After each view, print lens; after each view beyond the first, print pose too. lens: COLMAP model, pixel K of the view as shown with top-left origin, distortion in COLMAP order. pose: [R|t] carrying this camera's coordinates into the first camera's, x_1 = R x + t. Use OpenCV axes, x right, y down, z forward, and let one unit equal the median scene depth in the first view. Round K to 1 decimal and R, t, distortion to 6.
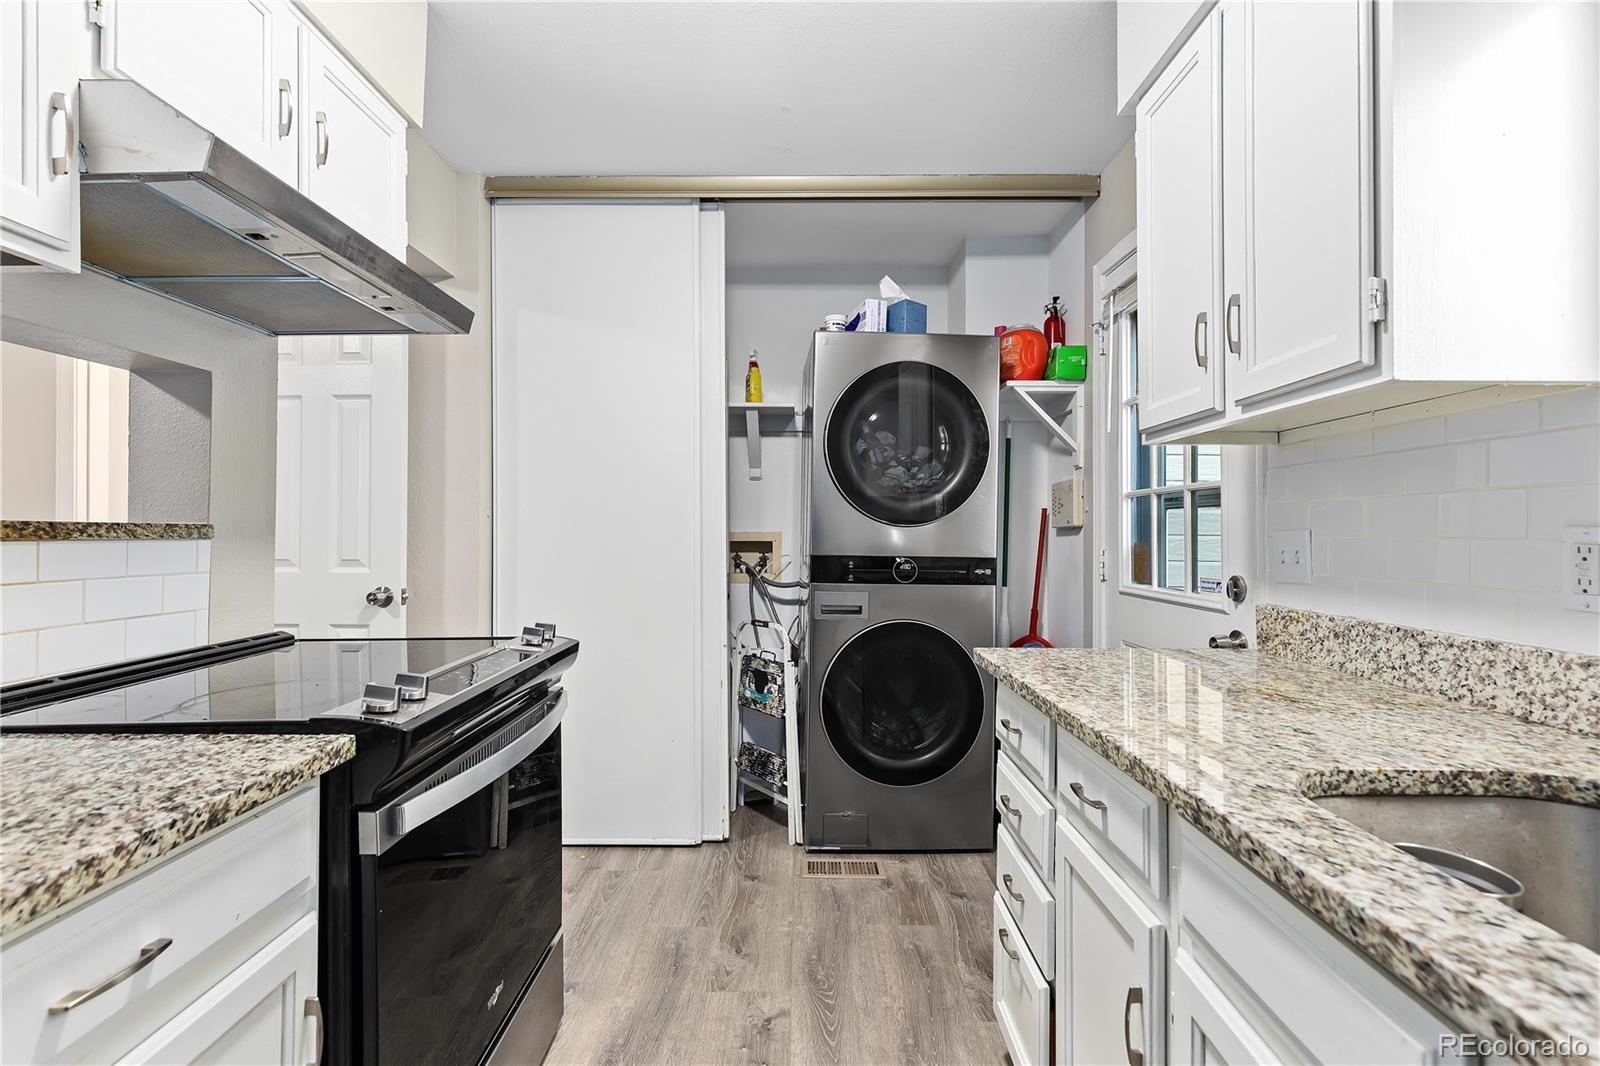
lens RADIAL K [[722.0, 0, 795.0], [0, 722.0, 529.7], [0, 0, 1]] dist [0.010151, -0.000261]
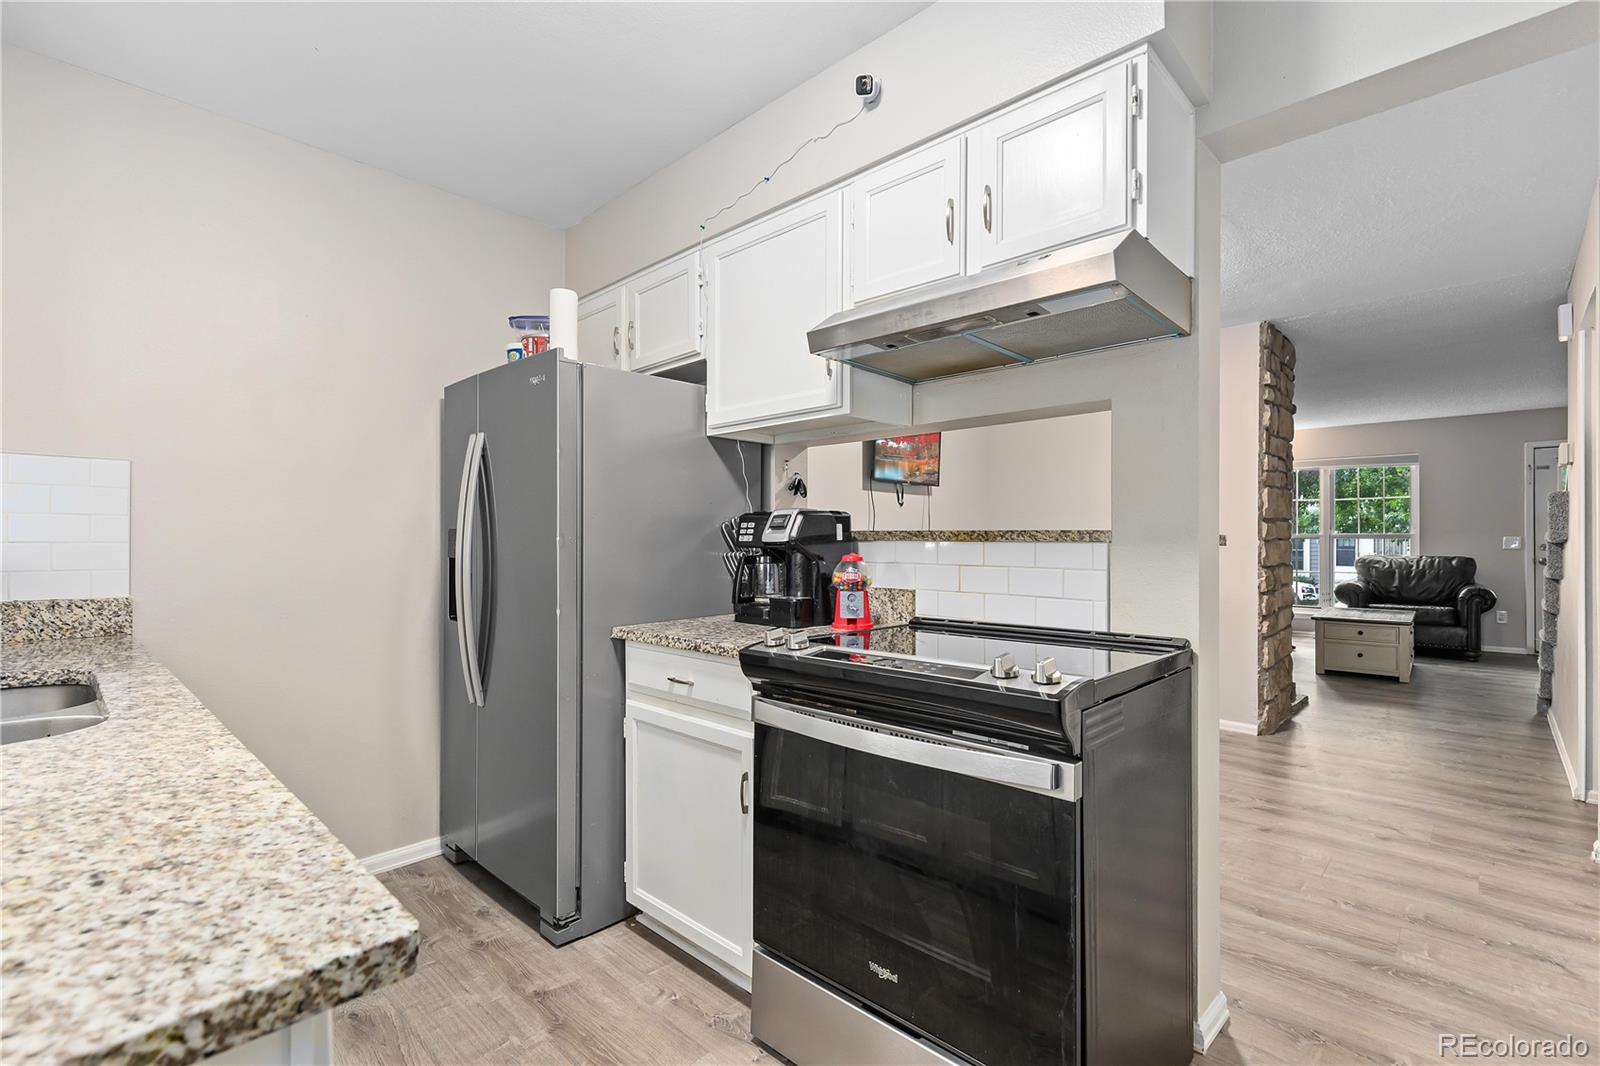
lens RADIAL K [[731.2, 0, 800.0], [0, 731.2, 533.0], [0, 0, 1]] dist [0.013588, 0.000138]
pose [[-0.683125, -0.002325, -0.730298, 0.495587], [0.003531, 0.999973, -0.006487, 0.004189], [0.730293, -0.007010, -0.683098, 1.774639]]
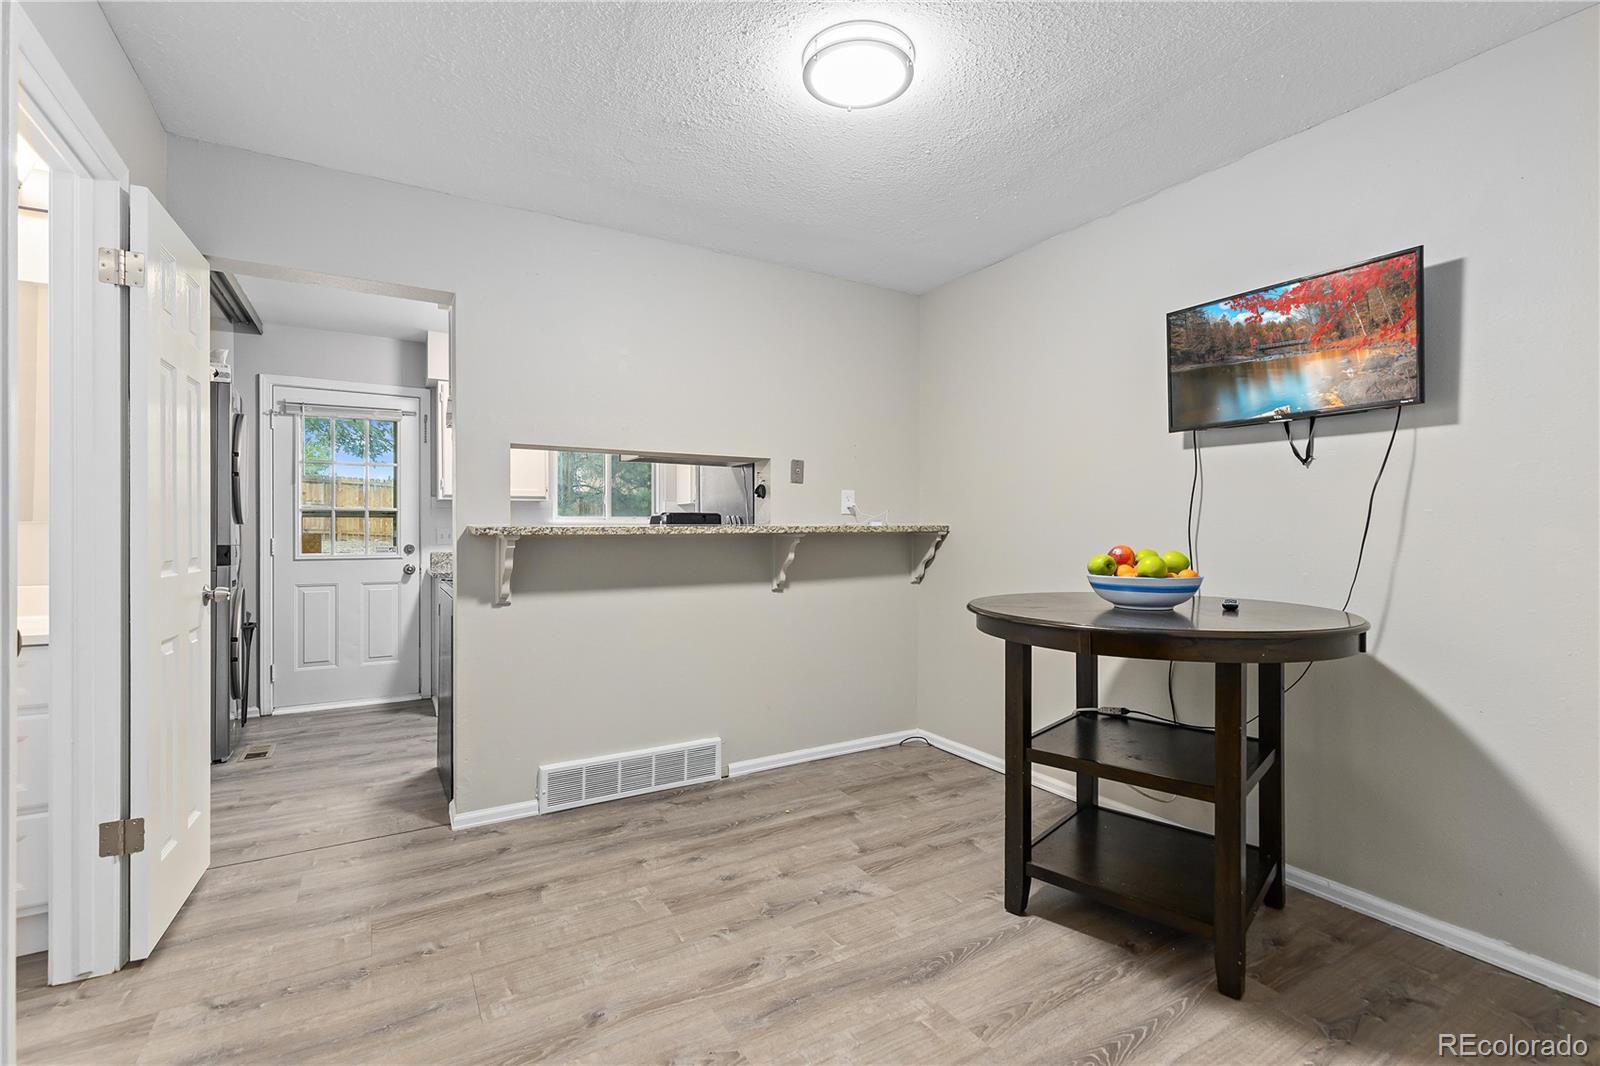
lens RADIAL K [[722.0, 0, 795.0], [0, 722.0, 529.7], [0, 0, 1]] dist [0.010151, -0.000261]
pose [[-0.509333, 0.000248, 0.860569, -3.604813], [-0.000705, 1.000000, -0.000706, 0.010792], [-0.860569, -0.000966, -0.509333, 1.622481]]
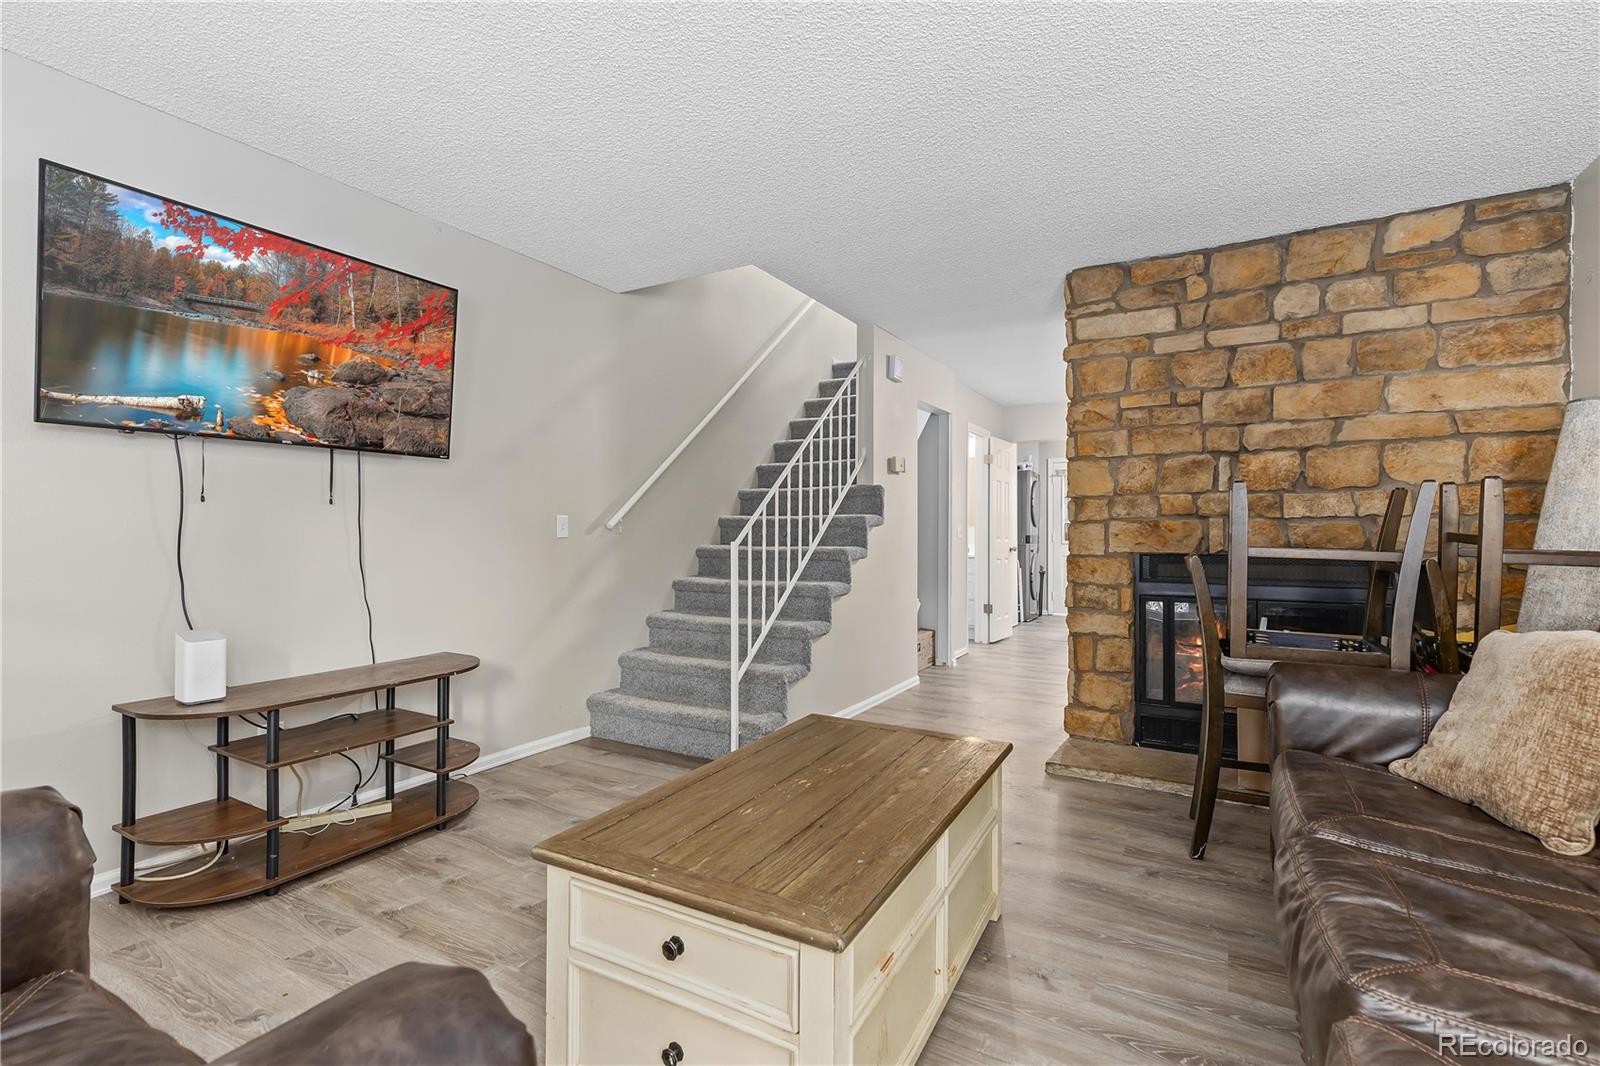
lens RADIAL K [[722.0, 0, 795.0], [0, 722.0, 529.7], [0, 0, 1]] dist [0.010151, -0.000261]
pose [[-0.944746, -0.216878, -0.245802, -3.288573], [-0.177184, 0.968724, -0.173723, -0.072598], [0.275791, -0.120572, -0.953626, 0.890428]]
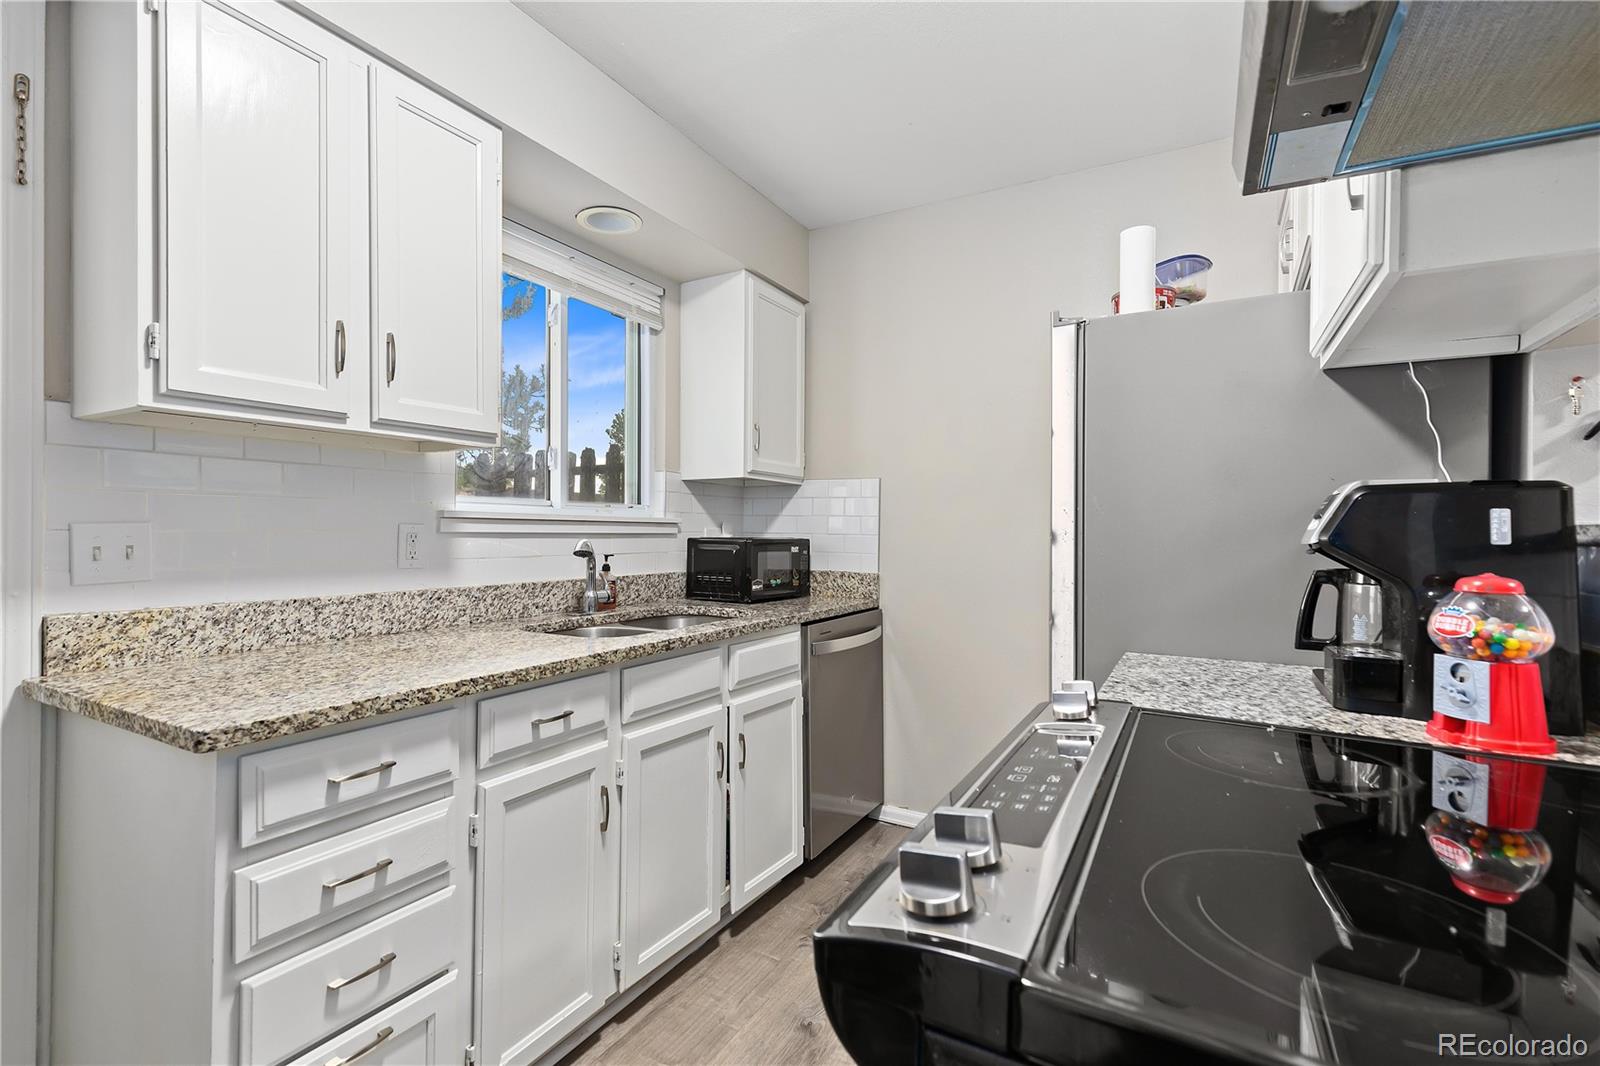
lens RADIAL K [[722.0, 0, 795.0], [0, 722.0, 529.7], [0, 0, 1]] dist [0.010151, -0.000261]
pose [[-0.875277, -0.007684, 0.483562, -0.577968], [-0.011507, 0.999922, -0.004939, 0.005502], [-0.483486, -0.009887, -0.875296, 1.707914]]
